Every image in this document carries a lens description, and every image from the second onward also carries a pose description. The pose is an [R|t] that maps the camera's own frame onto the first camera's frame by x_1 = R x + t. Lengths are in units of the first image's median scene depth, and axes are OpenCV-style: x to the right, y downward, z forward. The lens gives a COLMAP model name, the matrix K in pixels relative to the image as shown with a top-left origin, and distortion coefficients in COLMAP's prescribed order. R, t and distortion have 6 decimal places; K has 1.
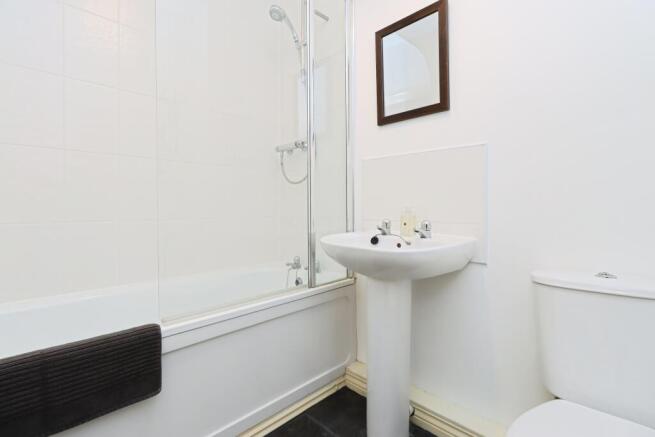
lens RADIAL K [[302.7, 0, 329.2], [0, 302.7, 206.9], [0, 0, 1]] dist [-0.005163, -0.001037]
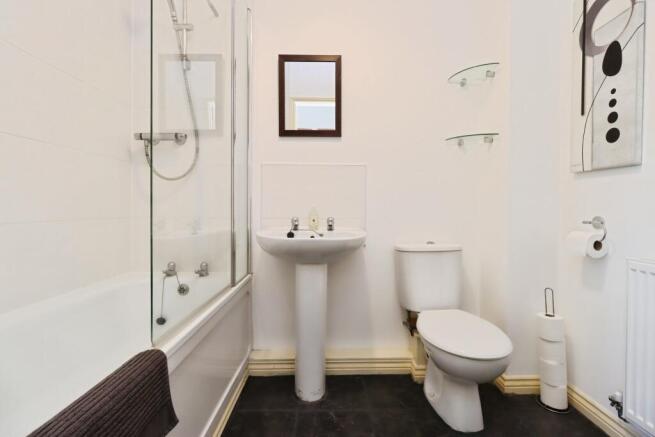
lens RADIAL K [[302.7, 0, 329.2], [0, 302.7, 206.9], [0, 0, 1]] dist [-0.005163, -0.001037]
pose [[0.699905, 0.008470, 0.714186, -0.546922], [-0.004607, 0.999962, -0.007345, 0.008653], [-0.714221, 0.001851, 0.699918, 0.063235]]
